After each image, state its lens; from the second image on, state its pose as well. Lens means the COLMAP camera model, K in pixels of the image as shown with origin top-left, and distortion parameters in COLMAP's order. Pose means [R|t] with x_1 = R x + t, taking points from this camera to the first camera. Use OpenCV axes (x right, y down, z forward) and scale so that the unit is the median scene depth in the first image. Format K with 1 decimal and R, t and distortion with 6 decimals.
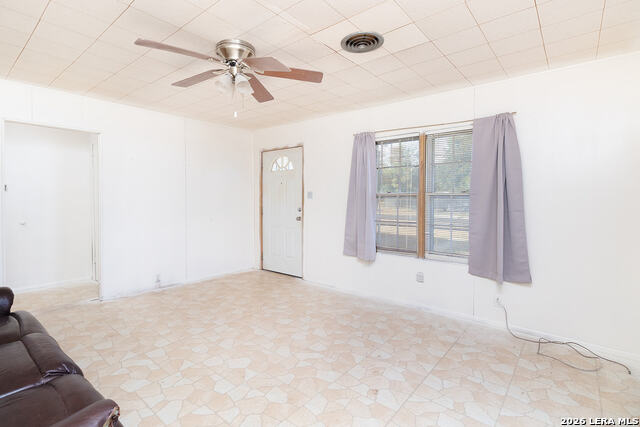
lens RADIAL K [[299.1, 0, 321.3], [0, 299.1, 200.0], [0, 0, 1]] dist [0.000500, 0.000097]
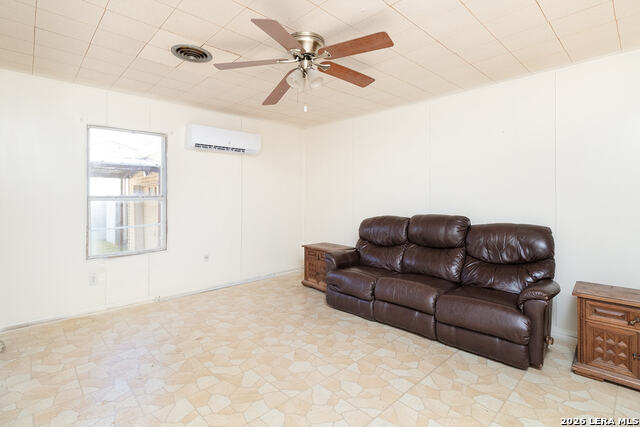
lens RADIAL K [[311.2, 0, 321.1], [0, 311.2, 195.6], [0, 0, 1]] dist [-0.000649, -0.000097]
pose [[-0.991847, -0.008518, 0.127146, -0.355974], [-0.007629, 0.999943, 0.007480, -0.012353], [-0.127203, 0.006449, -0.991856, 1.530229]]
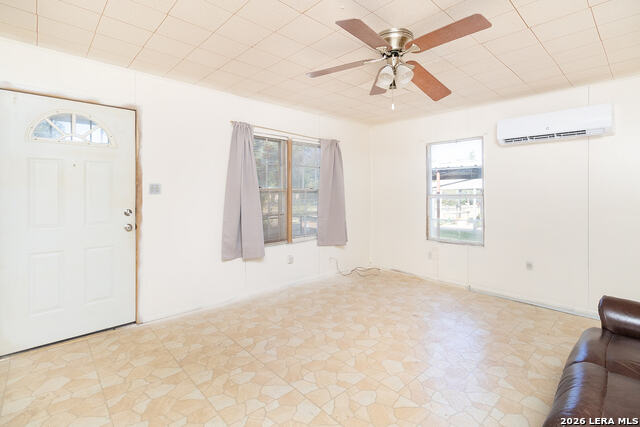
lens RADIAL K [[300.8, 0, 311.9], [0, 300.8, 191.5], [0, 0, 1]] dist [0.001093, -0.000206]
pose [[0.159706, -0.001338, 0.987164, -0.980731], [0.005215, 0.999986, 0.000511, -0.014806], [-0.987151, 0.005067, 0.159711, 0.848424]]
